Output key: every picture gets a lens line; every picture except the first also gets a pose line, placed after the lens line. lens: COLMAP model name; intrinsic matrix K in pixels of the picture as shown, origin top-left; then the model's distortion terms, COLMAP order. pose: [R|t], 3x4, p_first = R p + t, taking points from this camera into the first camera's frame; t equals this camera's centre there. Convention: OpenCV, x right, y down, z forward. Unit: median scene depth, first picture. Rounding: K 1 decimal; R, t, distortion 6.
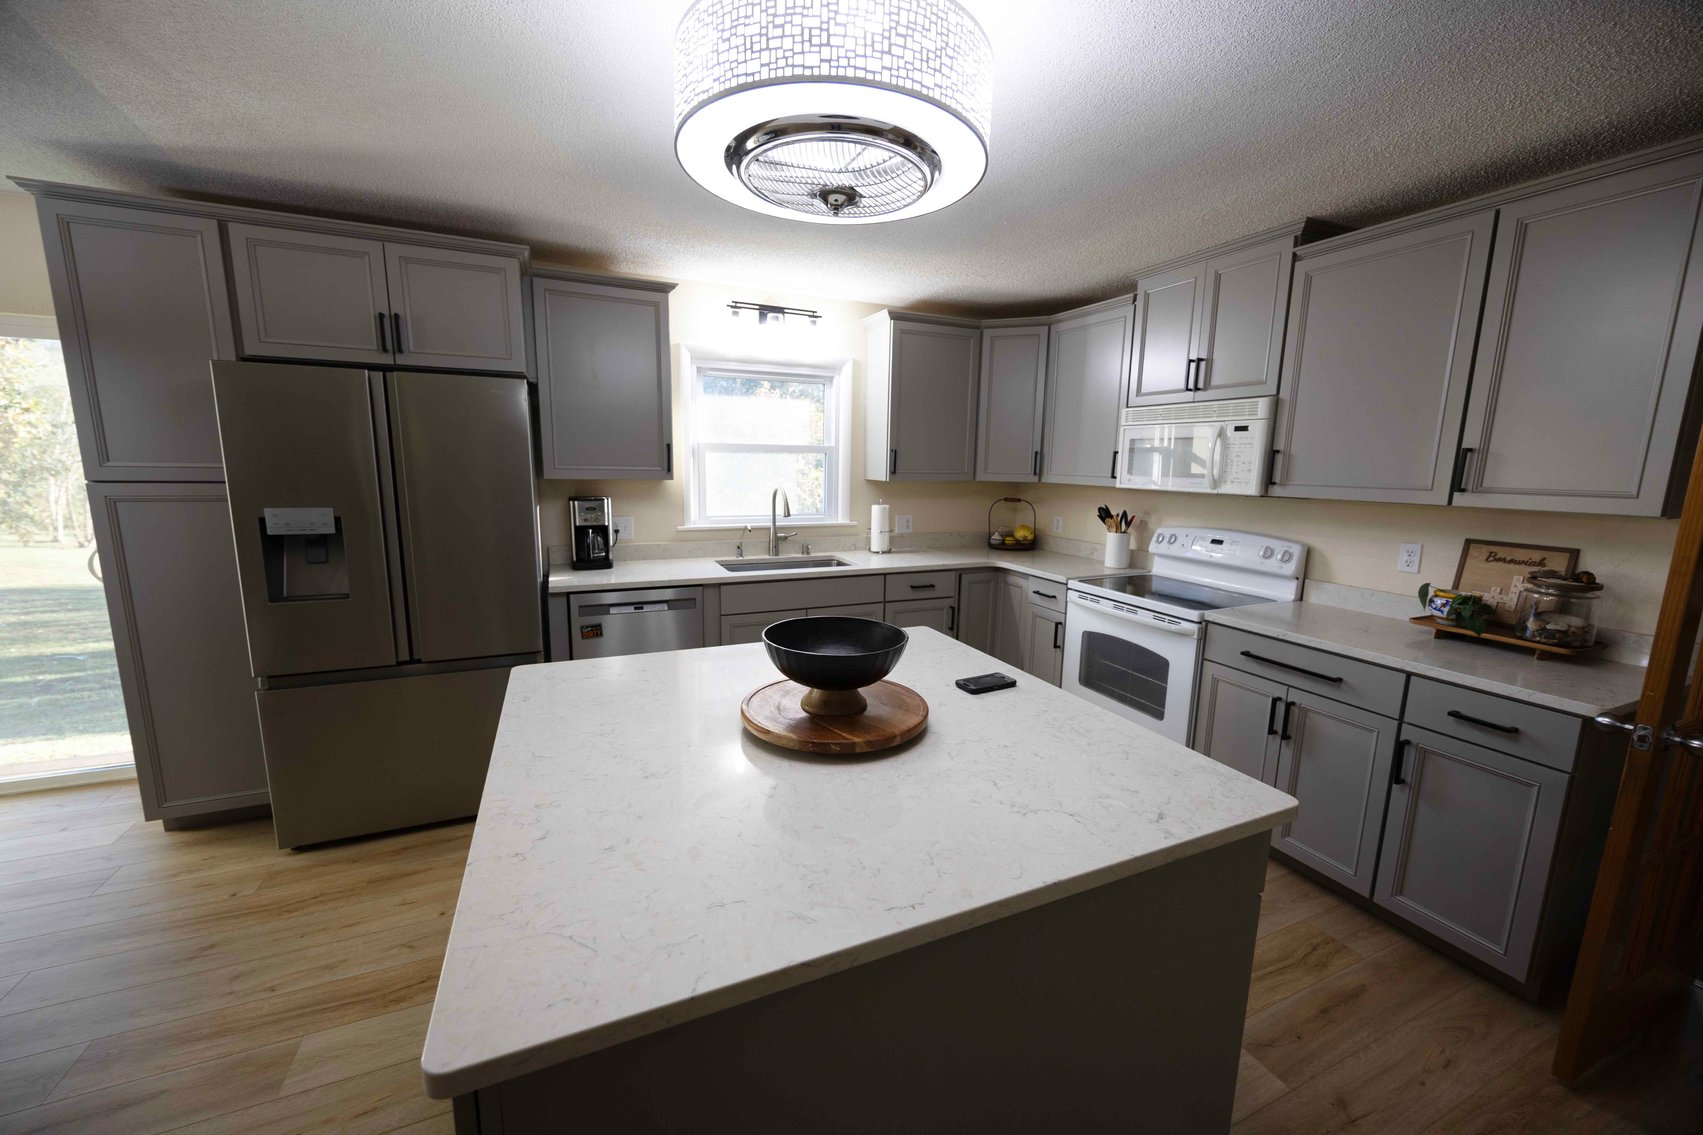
lens RADIAL K [[650.3, 0, 851.5], [0, 650.3, 567.5], [0, 0, 1]] dist [0.000354, -0.000147]
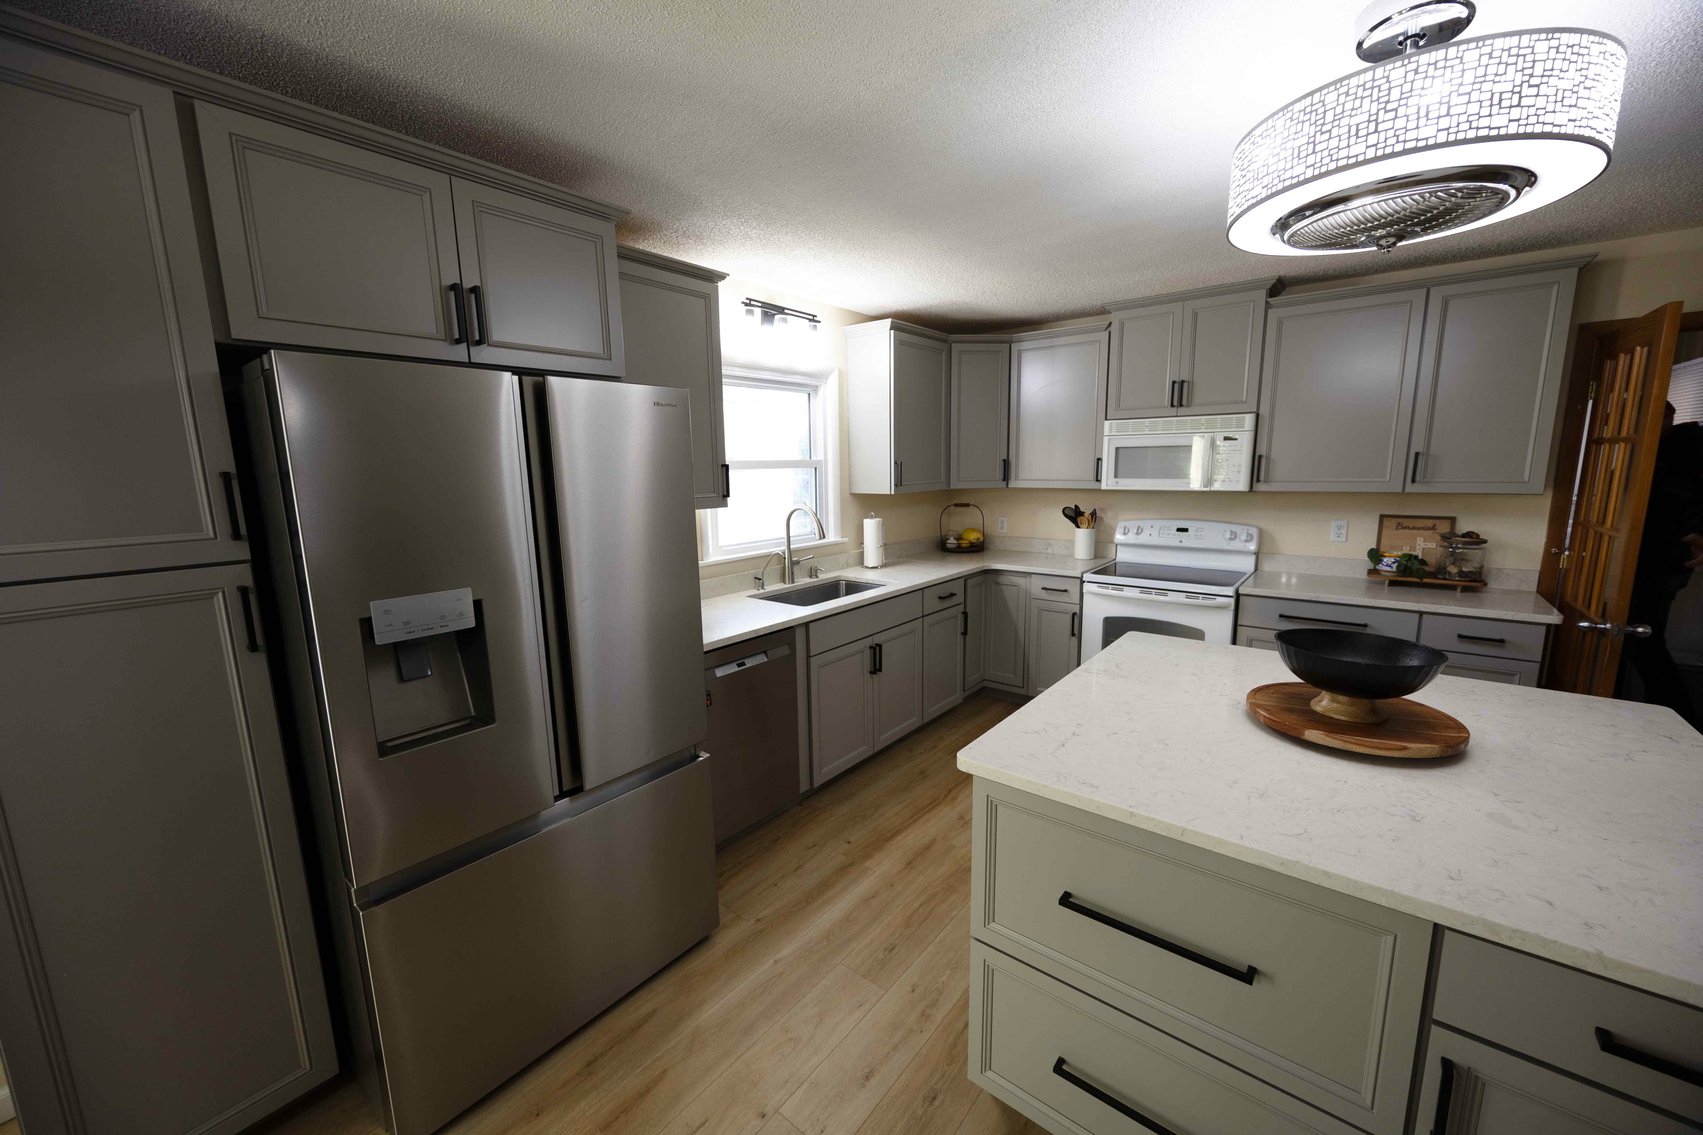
lens RADIAL K [[648.2, 0, 855.2], [0, 648.2, 567.9], [0, 0, 1]] dist [-0.001201, -0.000625]
pose [[0.886670, -0.104853, 0.450359, -0.588002], [0.105848, 0.994115, 0.023057, -0.066824], [-0.450126, 0.027226, 0.892550, 0.207341]]
